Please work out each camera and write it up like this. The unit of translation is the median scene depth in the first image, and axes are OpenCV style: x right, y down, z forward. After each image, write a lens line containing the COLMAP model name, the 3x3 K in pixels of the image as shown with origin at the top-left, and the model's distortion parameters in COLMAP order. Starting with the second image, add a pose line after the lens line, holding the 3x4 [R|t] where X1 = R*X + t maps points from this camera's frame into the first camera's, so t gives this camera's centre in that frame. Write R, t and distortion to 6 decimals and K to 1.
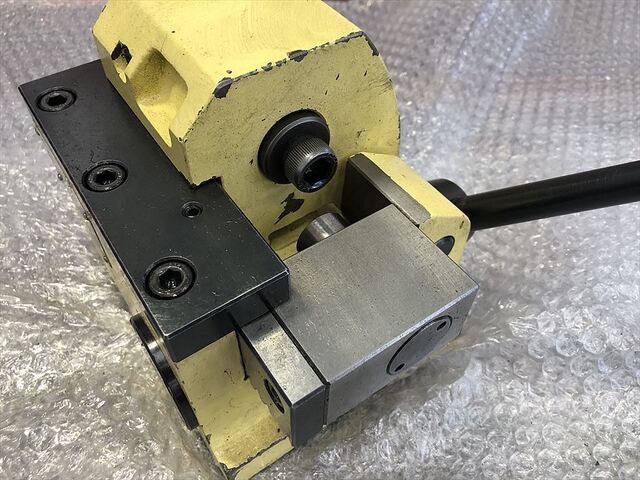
lens RADIAL K [[538.9, 0, 323.5], [0, 538.9, 239.4], [0, 0, 1]] dist [-0.016888, 0.012283]
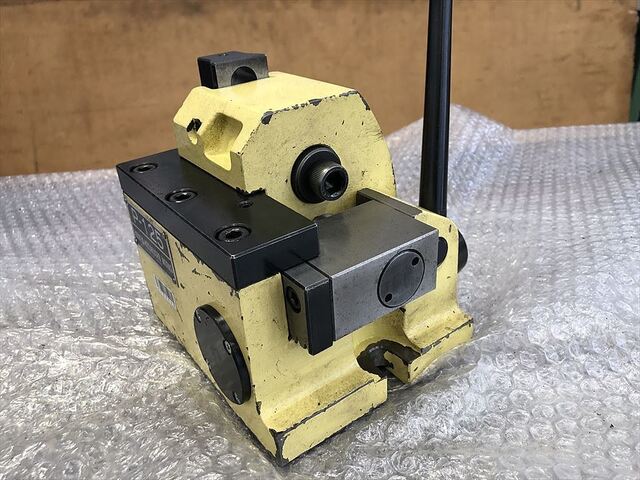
lens RADIAL K [[538.9, 0, 333.9], [0, 538.9, 240.9], [0, 0, 1]] dist [-0.016888, 0.012283]
pose [[0.996346, -0.085123, -0.006969, -0.016107], [0.076196, 0.922782, -0.377715, 0.550353], [0.038583, 0.375804, 0.925896, -0.230897]]
